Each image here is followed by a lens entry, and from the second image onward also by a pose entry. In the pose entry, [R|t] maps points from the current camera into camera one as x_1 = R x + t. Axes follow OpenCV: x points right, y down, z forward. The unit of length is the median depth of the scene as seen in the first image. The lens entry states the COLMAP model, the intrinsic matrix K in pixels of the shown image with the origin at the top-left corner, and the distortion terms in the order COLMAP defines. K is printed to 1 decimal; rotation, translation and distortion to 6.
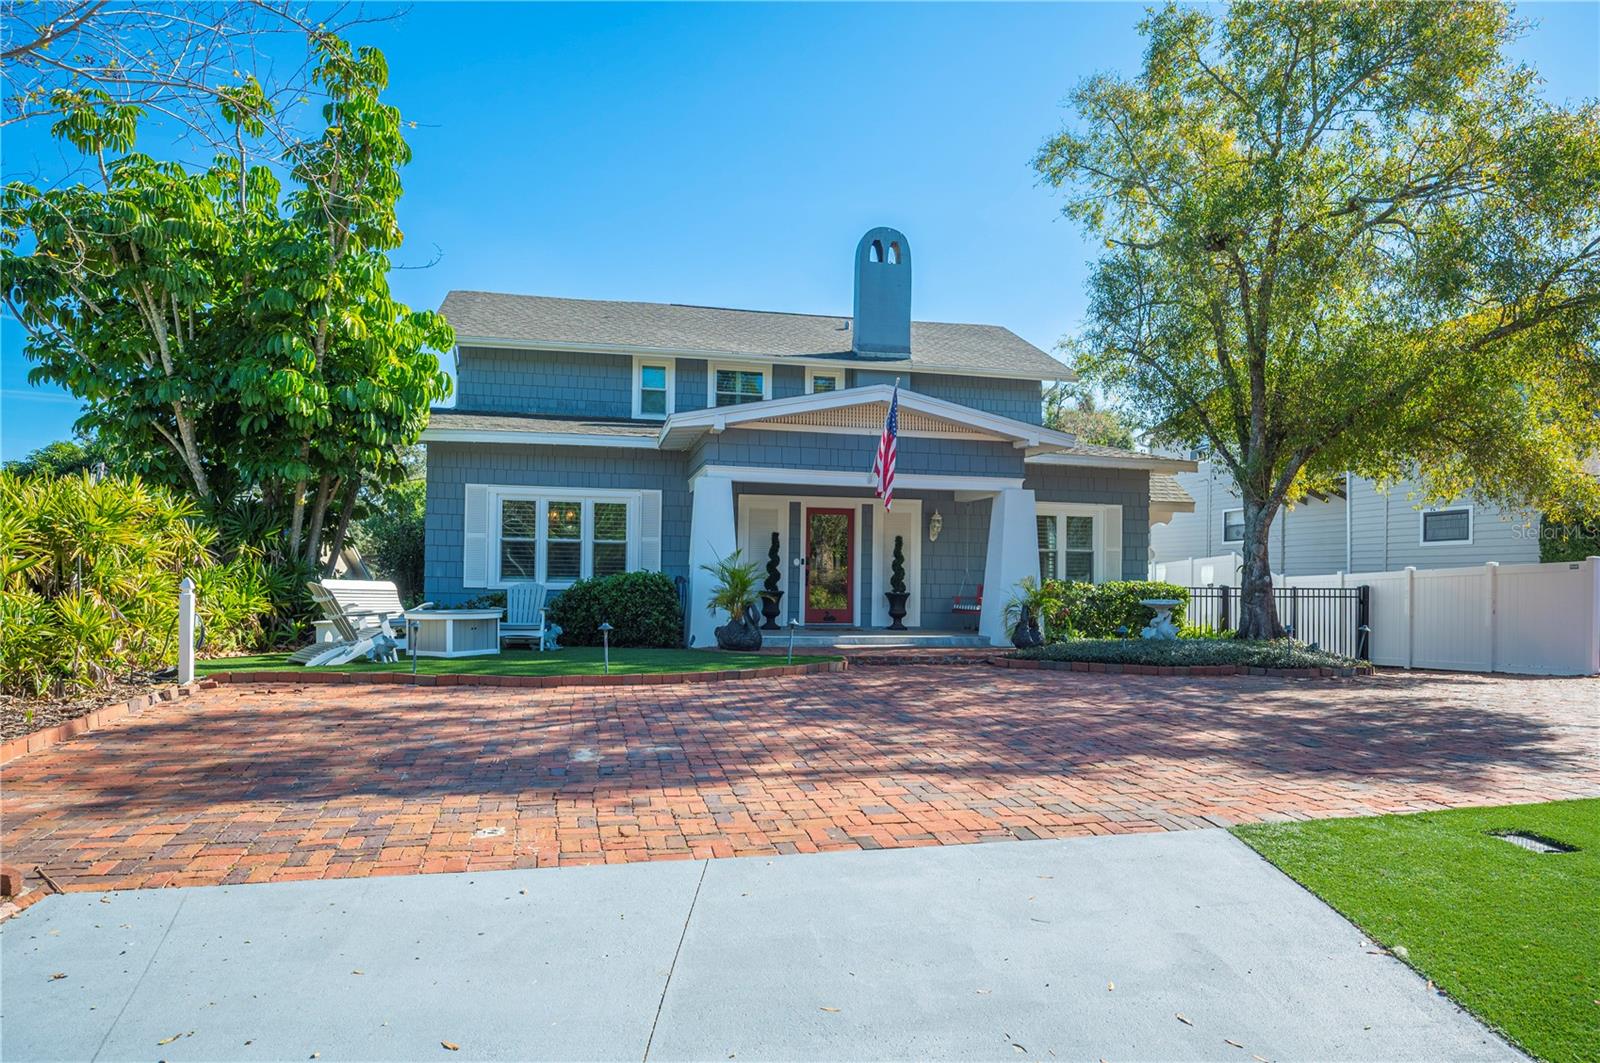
lens RADIAL K [[997.0, 0, 800.0], [0, 997.0, 531.5], [0, 0, 1]] dist [-0.001182, 0.000270]
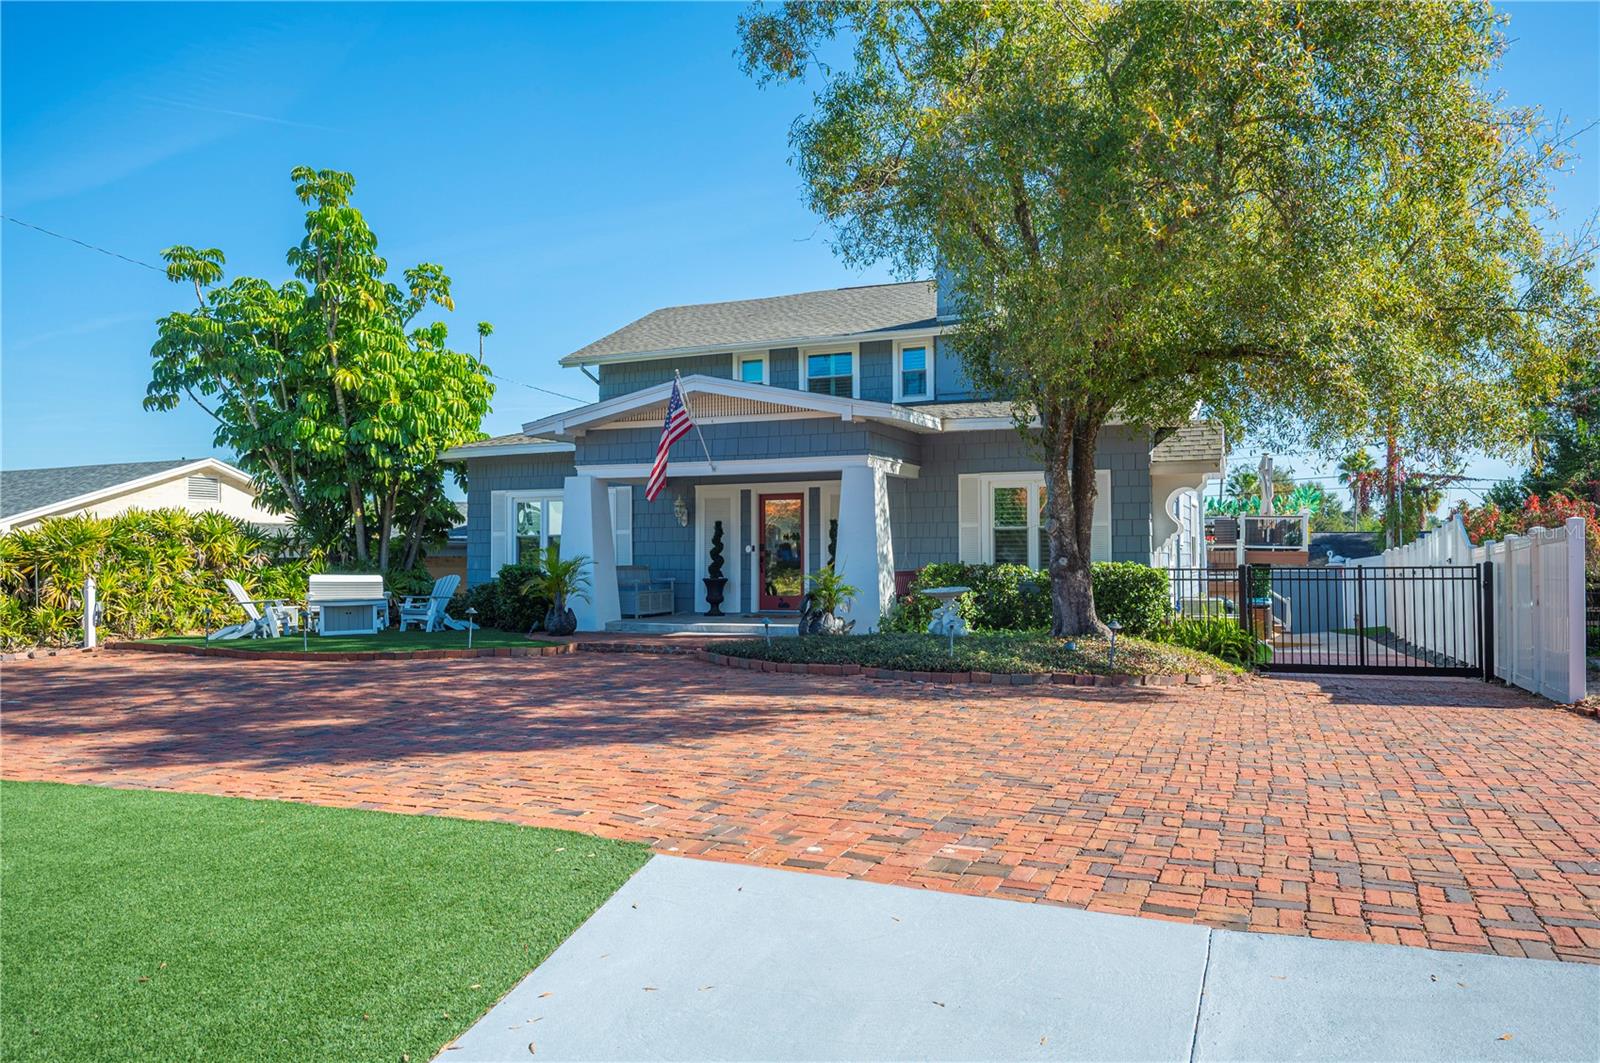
lens RADIAL K [[1078.7, 0, 800.0], [0, 1078.7, 531.5], [0, 0, 1]] dist [0.066642, -0.000433]
pose [[0.832899, -0.035135, -0.552309, 0.639315], [0.042408, 0.999100, 0.000396, 0.014530], [0.551798, -0.023753, 0.833640, 0.124843]]
